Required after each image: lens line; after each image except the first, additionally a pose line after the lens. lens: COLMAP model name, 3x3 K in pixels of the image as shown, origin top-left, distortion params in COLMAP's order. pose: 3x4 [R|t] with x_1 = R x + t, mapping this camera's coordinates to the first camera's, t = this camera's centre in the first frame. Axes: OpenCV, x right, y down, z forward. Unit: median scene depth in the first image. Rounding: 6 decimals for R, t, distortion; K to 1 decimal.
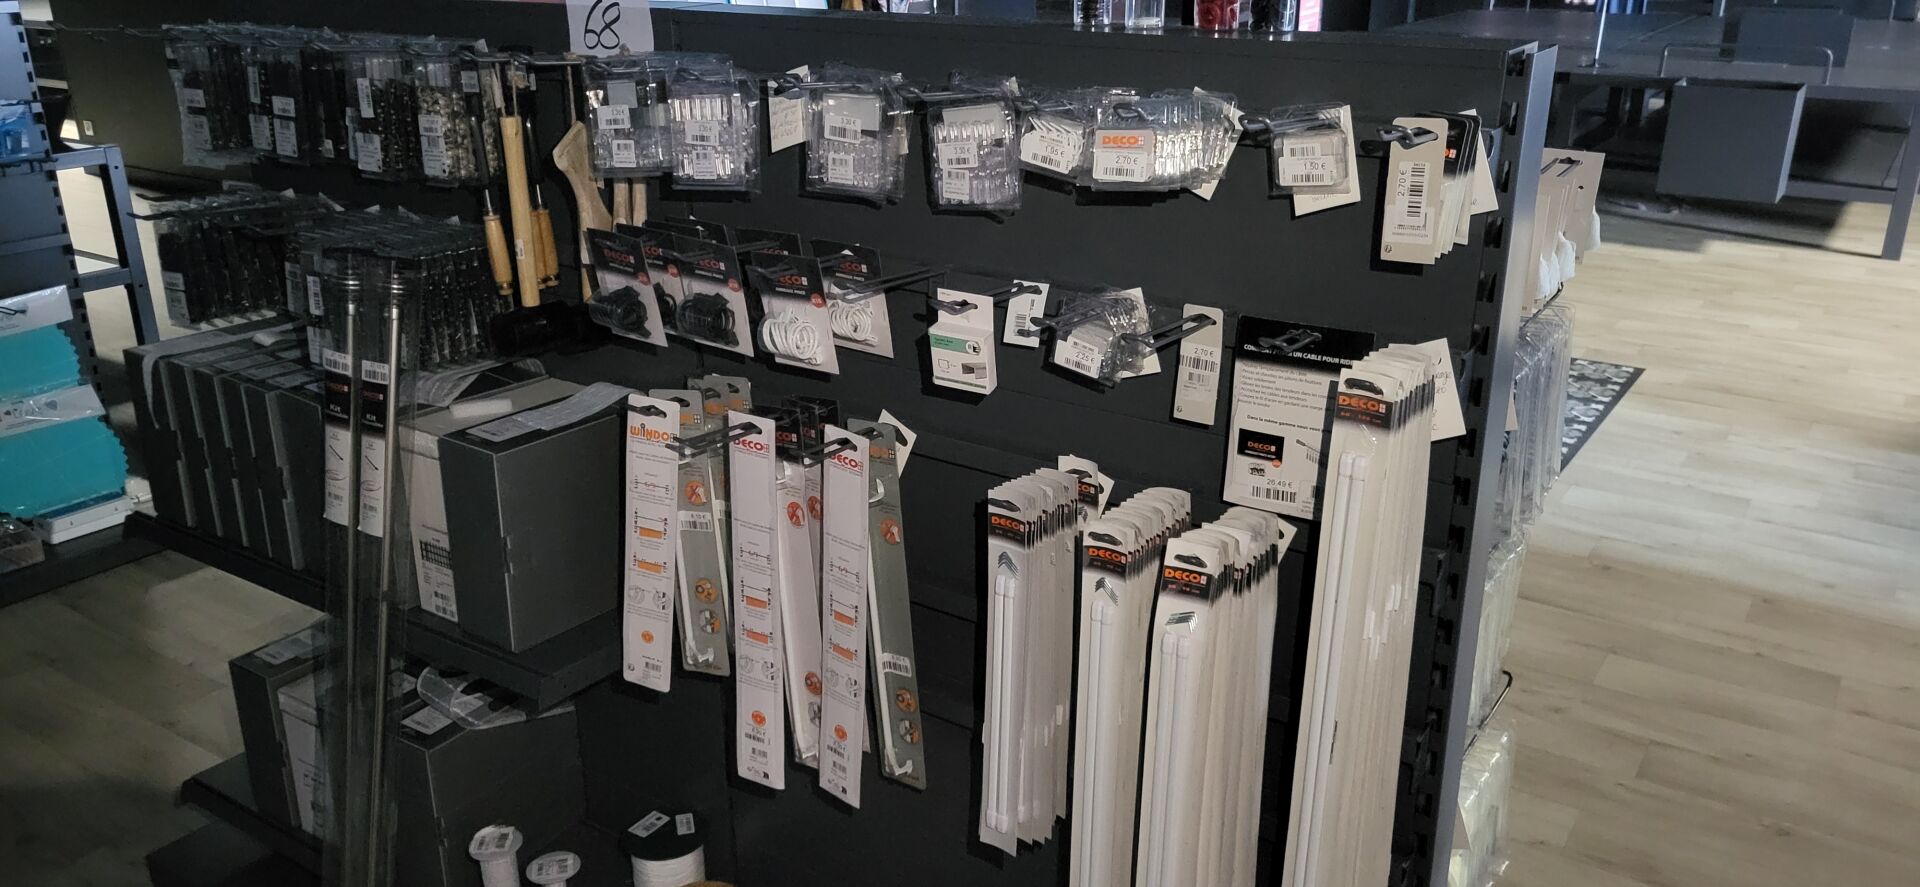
lens RADIAL K [[1419.6, 0, 959.0], [0, 1419.6, 454.1], [0, 0, 1]] dist [0.041578, -0.010642]
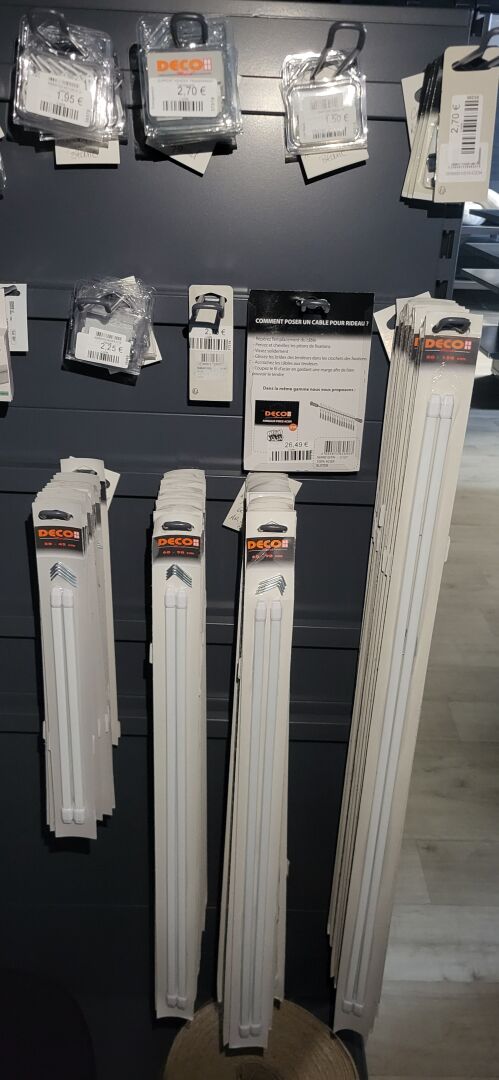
lens RADIAL K [[798.5, 0, 247.5], [0, 798.5, 536.3], [0, 0, 1]] dist [0.041578, -0.010642]
pose [[0.818664, -0.219347, 0.530732, -0.154225], [0.168473, 0.975250, 0.143190, -0.005594], [-0.549005, -0.027811, 0.835356, 0.495540]]
